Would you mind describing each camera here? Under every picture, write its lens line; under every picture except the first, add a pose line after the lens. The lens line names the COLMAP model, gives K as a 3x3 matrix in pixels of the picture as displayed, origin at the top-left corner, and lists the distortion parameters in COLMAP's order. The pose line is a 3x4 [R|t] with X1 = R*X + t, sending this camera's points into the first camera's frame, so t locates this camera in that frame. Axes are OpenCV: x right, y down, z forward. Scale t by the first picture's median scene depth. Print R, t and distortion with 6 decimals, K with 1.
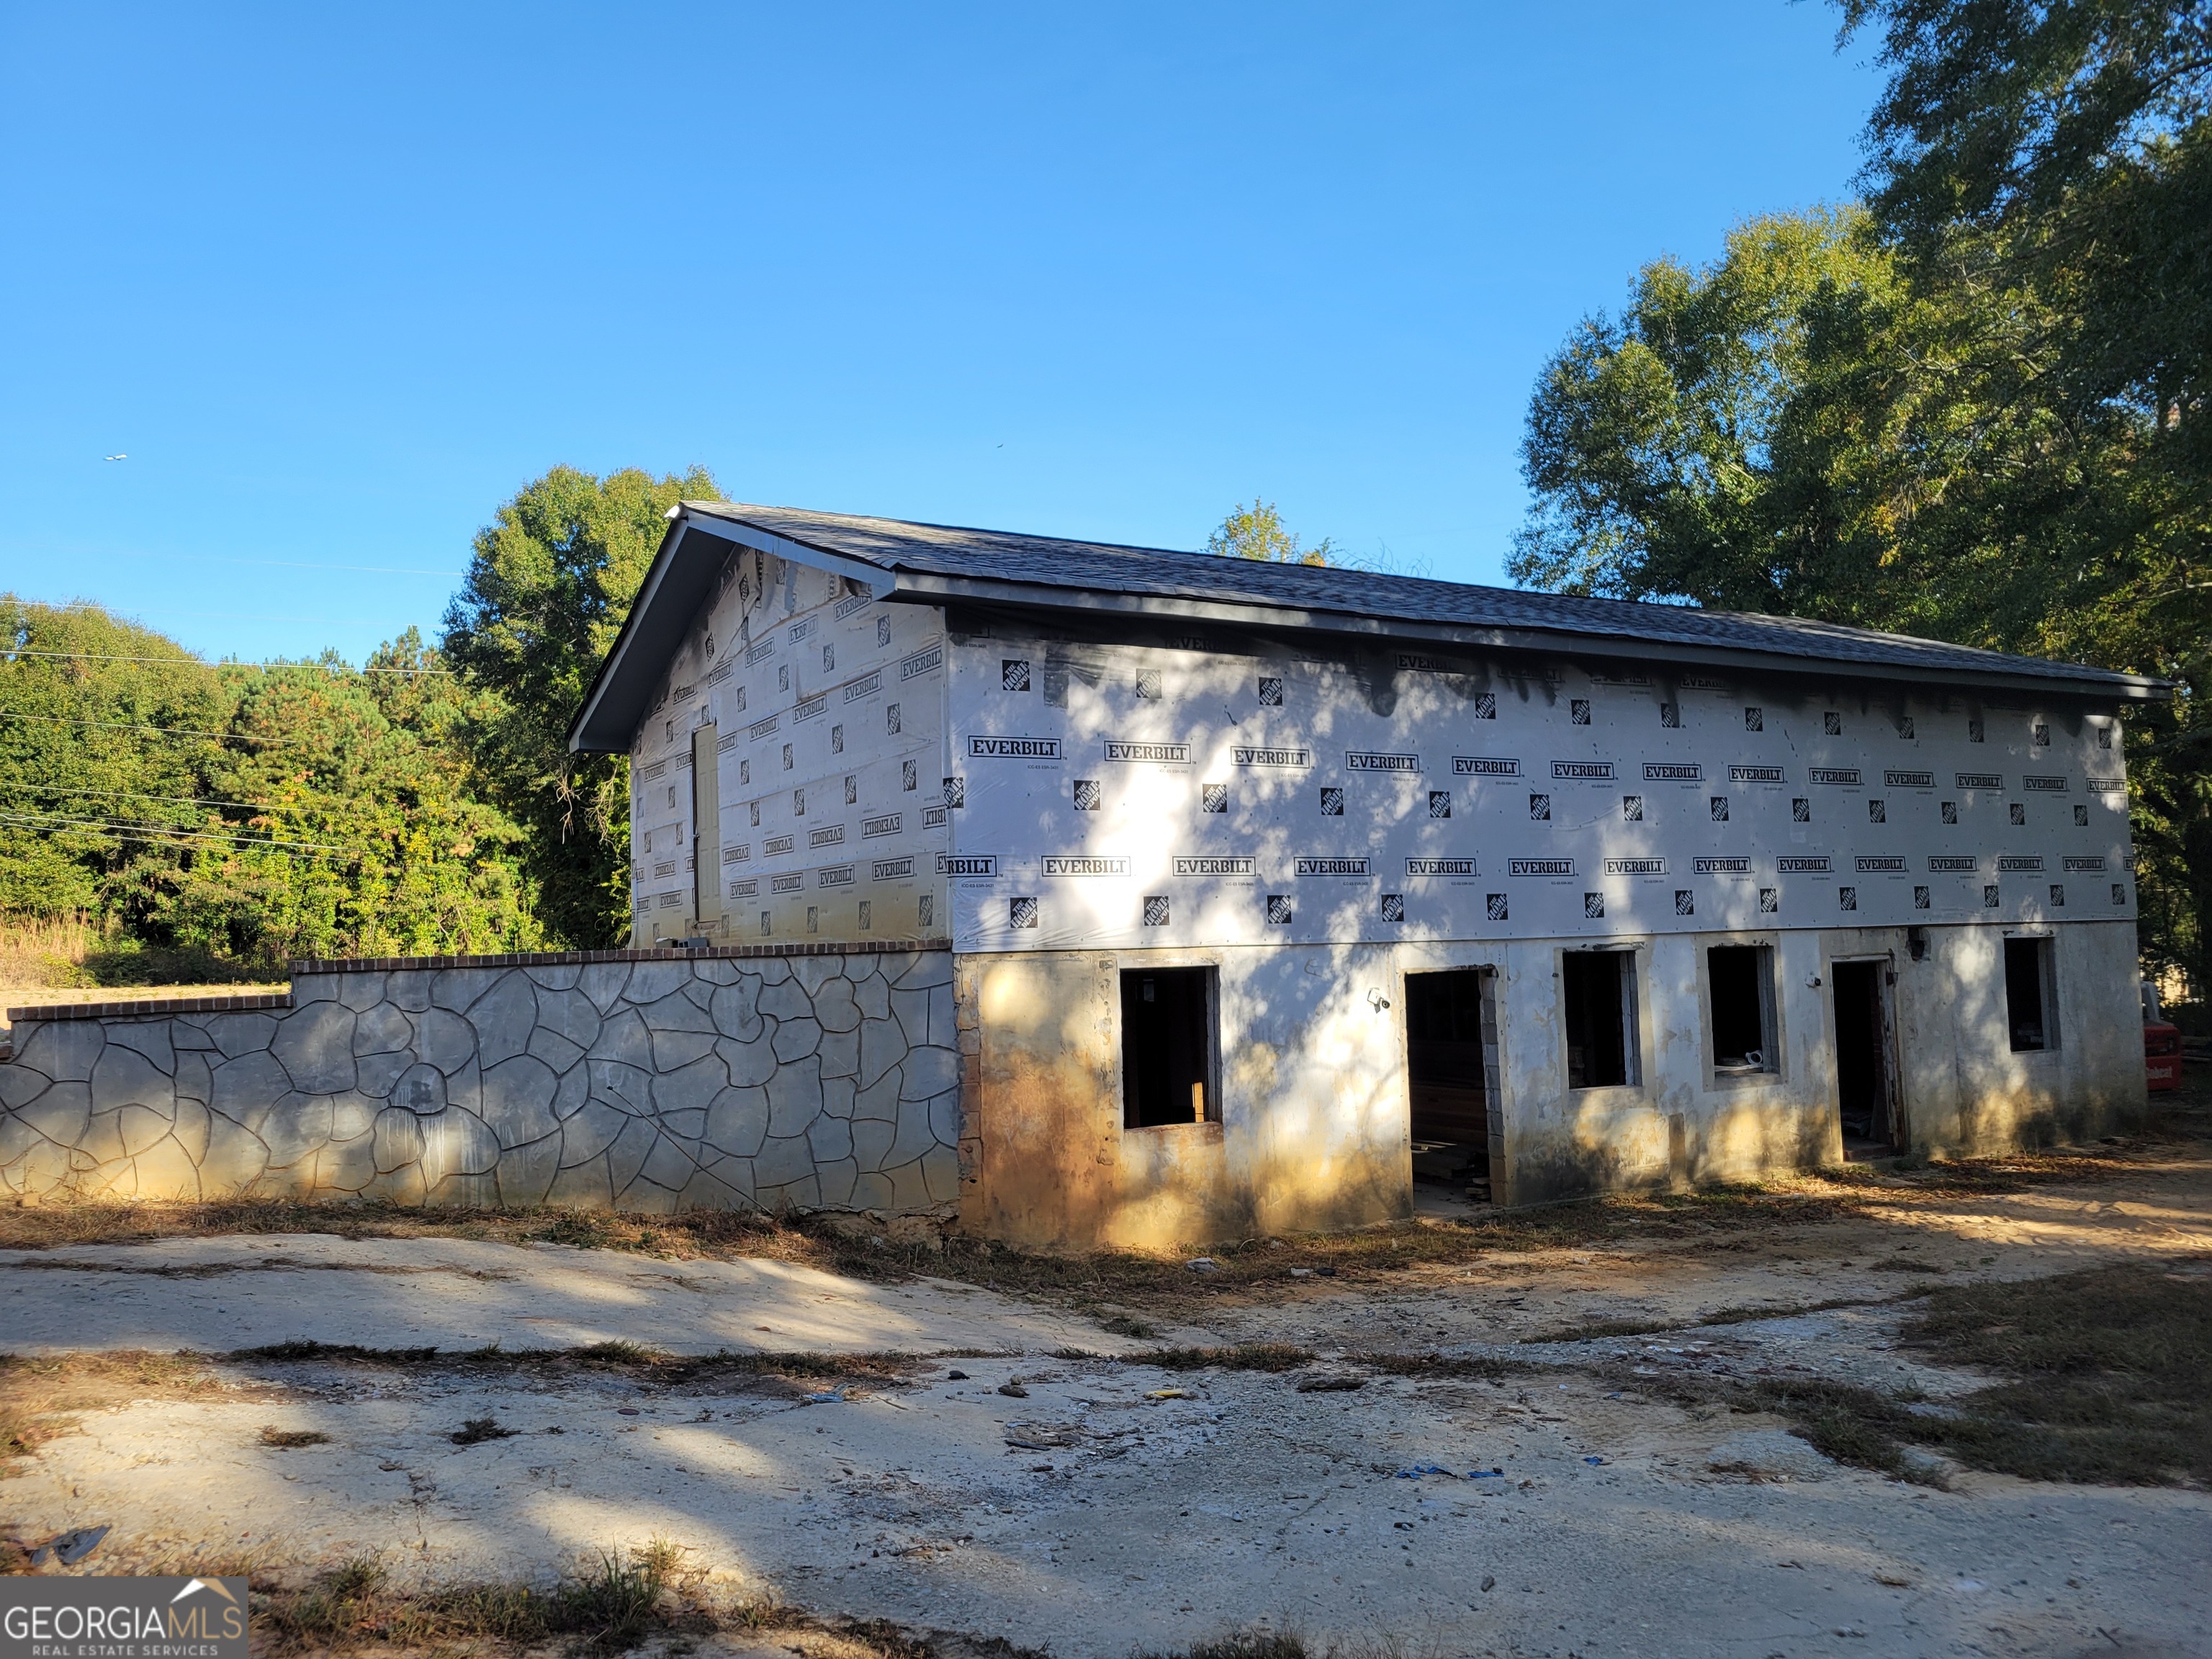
lens RADIAL K [[1677.6, 0, 1131.2], [0, 1677.6, 842.0], [0, 0, 1]] dist [0.048321, -0.044690]
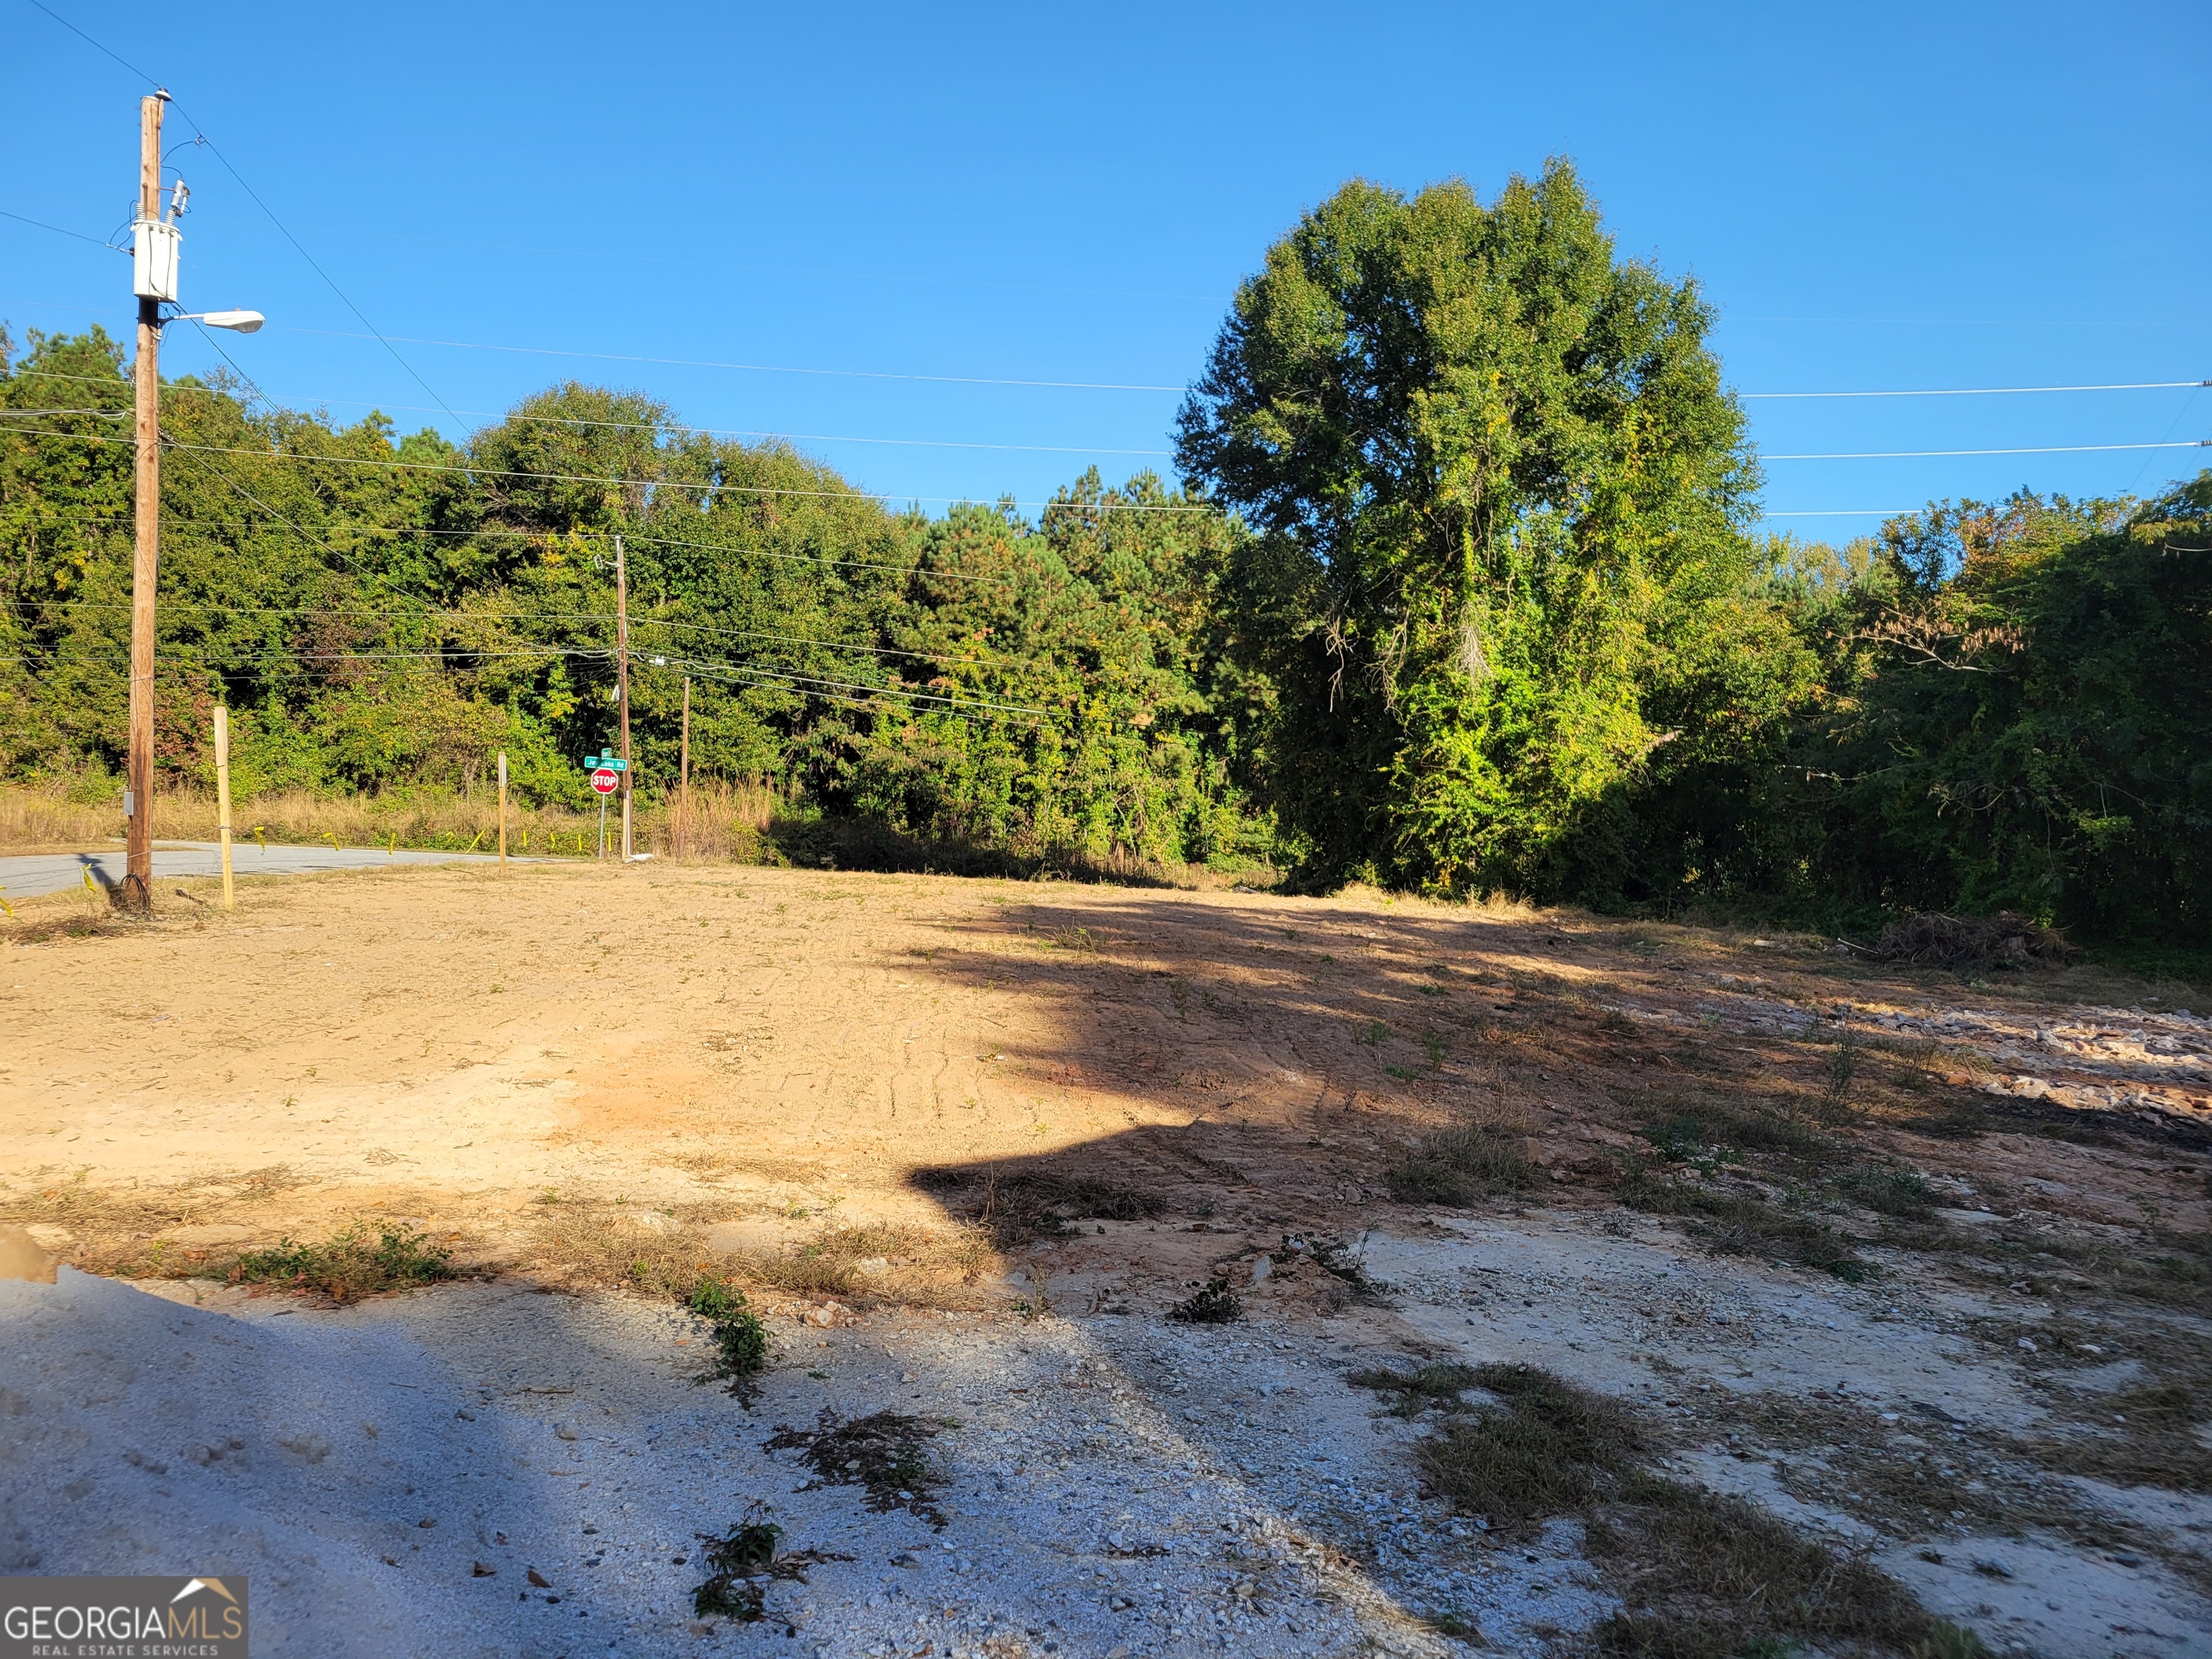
lens RADIAL K [[1677.6, 0, 1131.2], [0, 1677.6, 842.0], [0, 0, 1]] dist [0.048321, -0.044690]
pose [[0.942574, 0.049824, -0.330260, -0.117464], [-0.027189, 0.996975, 0.072808, 0.004466], [0.332888, -0.059648, 0.941078, 0.185368]]
